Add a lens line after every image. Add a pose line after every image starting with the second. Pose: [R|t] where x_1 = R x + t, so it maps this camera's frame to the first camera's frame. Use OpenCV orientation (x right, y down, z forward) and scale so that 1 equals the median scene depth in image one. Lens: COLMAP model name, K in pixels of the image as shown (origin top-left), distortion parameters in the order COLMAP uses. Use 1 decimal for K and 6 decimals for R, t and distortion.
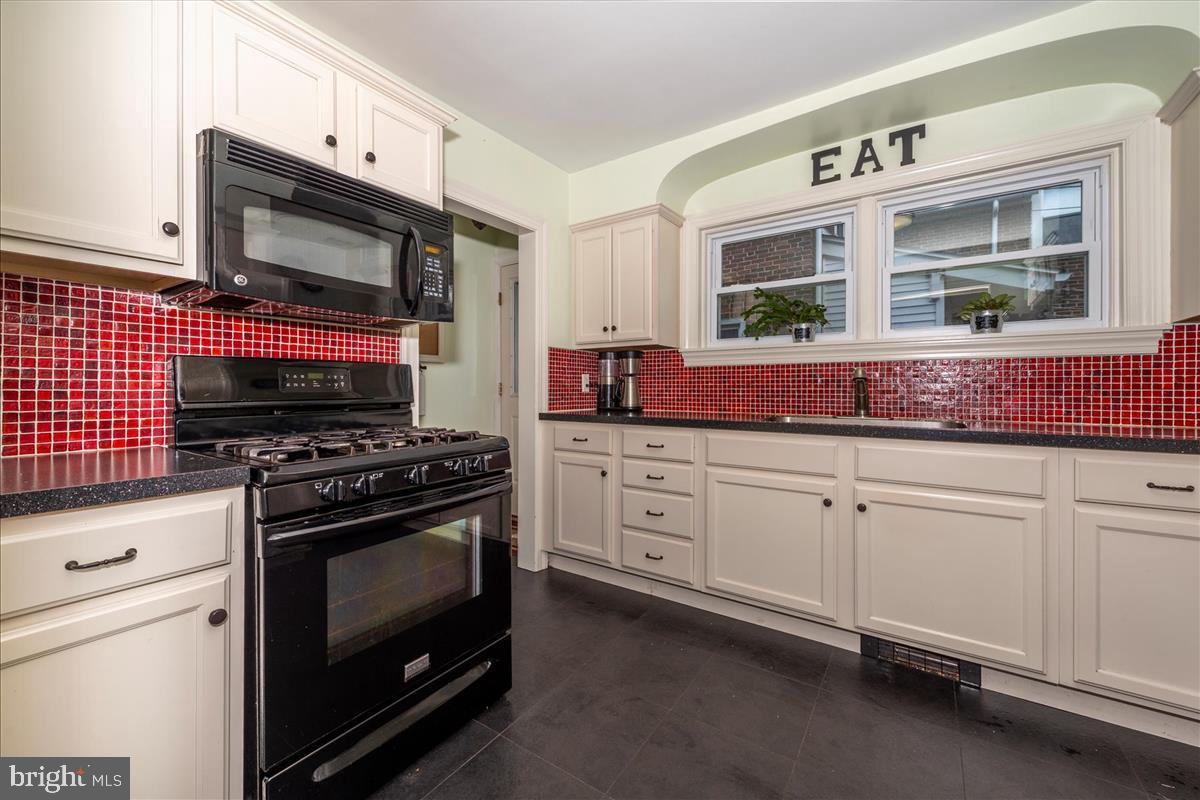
lens RADIAL K [[471.1, 0, 598.2], [0, 471.1, 390.5], [0, 0, 1]] dist [-0.001101, 0.000053]
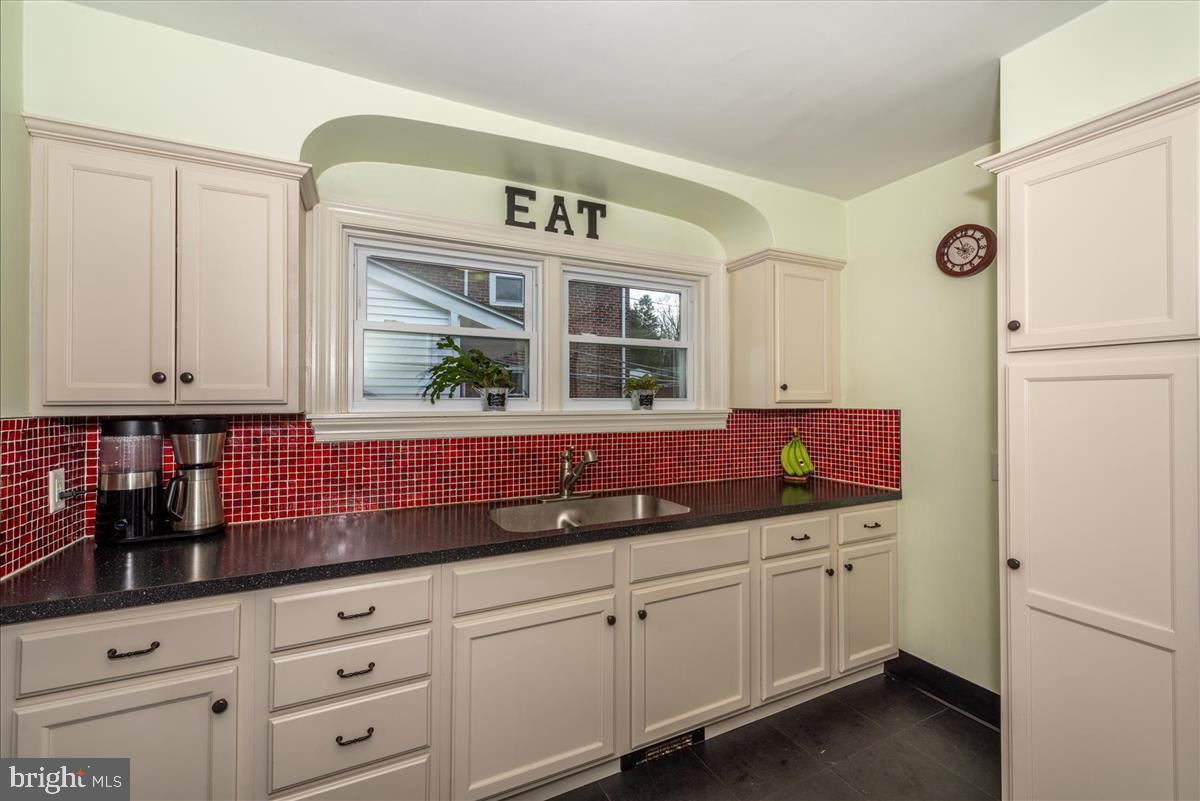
lens RADIAL K [[494.3, 0, 602.0], [0, 494.3, 395.7], [0, 0, 1]] dist [0.008151, -0.001280]
pose [[0.481385, 0.003898, 0.876500, -0.234455], [0.002964, 0.999977, -0.006075, -0.124186], [-0.876504, 0.005523, 0.481363, 0.430297]]
